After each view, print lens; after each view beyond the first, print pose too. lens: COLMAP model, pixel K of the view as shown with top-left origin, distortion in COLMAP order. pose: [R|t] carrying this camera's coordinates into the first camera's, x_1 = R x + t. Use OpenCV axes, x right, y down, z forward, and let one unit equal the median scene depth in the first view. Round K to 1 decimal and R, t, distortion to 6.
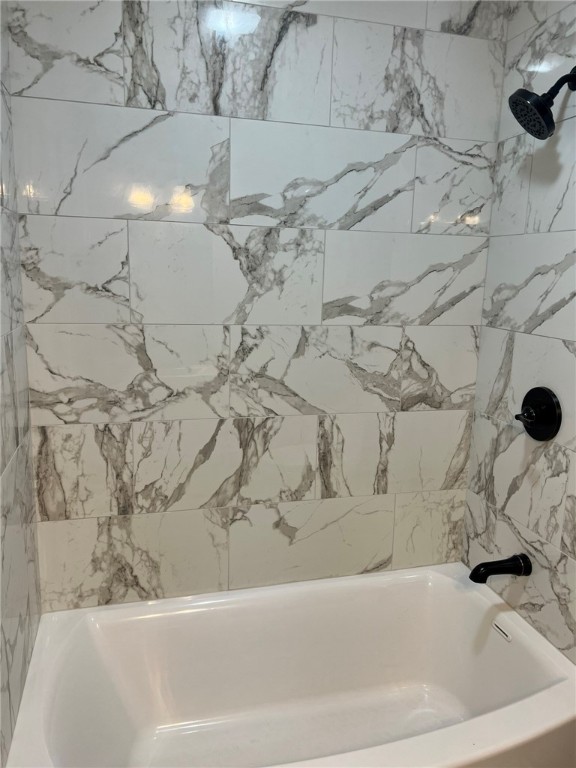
lens RADIAL K [[577.3, 0, 288.0], [0, 577.3, 384.0], [0, 0, 1]] dist [0.055106, -0.057485]
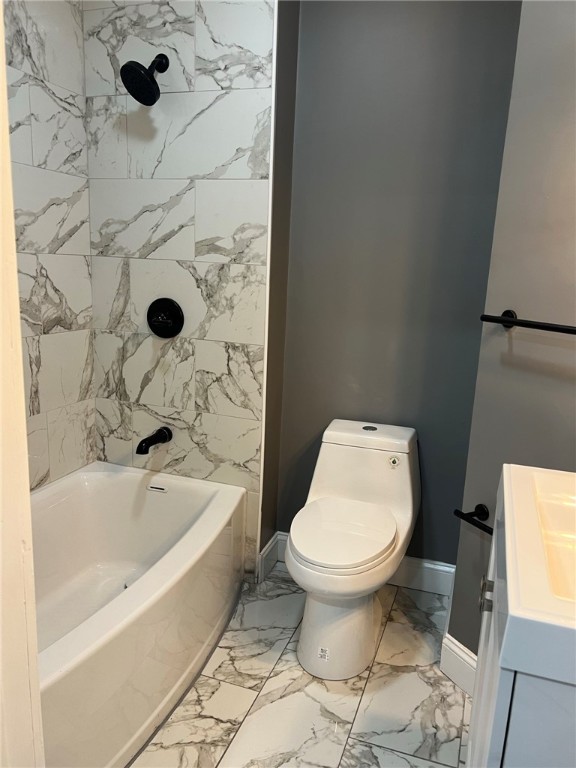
lens RADIAL K [[577.3, 0, 288.0], [0, 577.3, 384.0], [0, 0, 1]] dist [0.055106, -0.057485]
pose [[0.578515, -0.173639, 0.796976, -0.449340], [0.126218, 0.984367, 0.122847, 0.065678], [-0.805847, 0.029524, 0.591387, -0.014476]]
